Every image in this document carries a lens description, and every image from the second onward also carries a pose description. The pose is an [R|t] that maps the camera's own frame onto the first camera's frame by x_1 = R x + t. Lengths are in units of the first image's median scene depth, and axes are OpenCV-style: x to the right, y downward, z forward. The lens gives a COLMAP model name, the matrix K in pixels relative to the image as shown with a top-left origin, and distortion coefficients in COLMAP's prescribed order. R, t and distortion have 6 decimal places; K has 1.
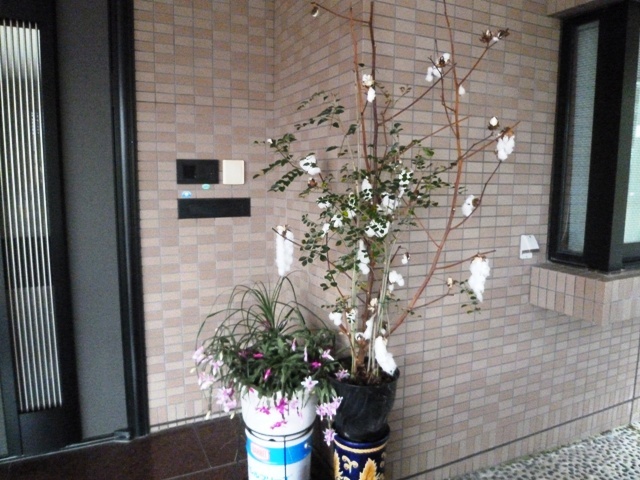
lens RADIAL K [[480.2, 0, 322.8], [0, 480.2, 237.0], [0, 0, 1]] dist [-0.052143, 0.005065]
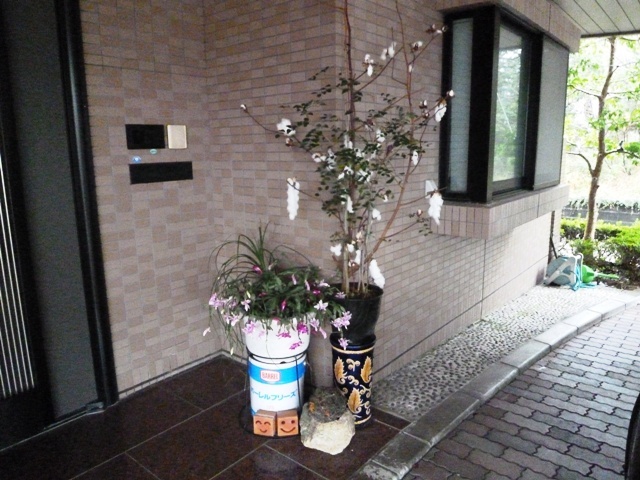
lens RADIAL K [[480.2, 0, 322.8], [0, 480.2, 237.0], [0, 0, 1]] dist [-0.052143, 0.005065]
pose [[0.909249, -0.099720, 0.404132, -0.390909], [0.074128, 0.994152, 0.078529, 0.026283], [-0.409600, -0.041445, 0.911323, -0.092462]]
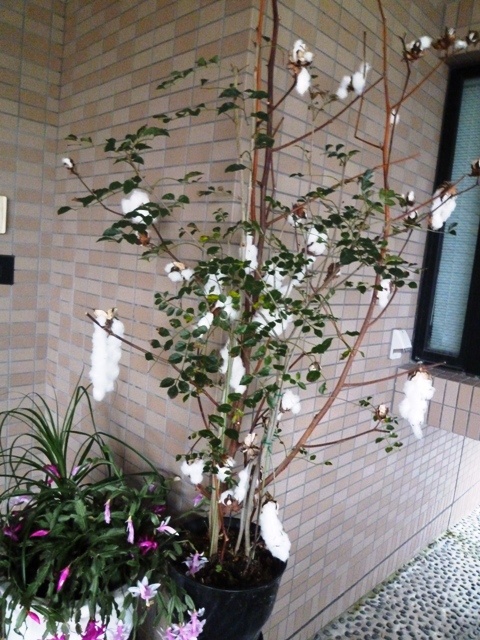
lens RADIAL K [[480.2, 0, 240.0], [0, 480.2, 320.0], [0, 0, 1]] dist [-0.052143, 0.005065]
pose [[0.938347, 0.035835, 0.343834, -0.097002], [-0.043174, 0.998974, 0.013709, -0.019782], [-0.342990, -0.027709, 0.938930, 0.343333]]
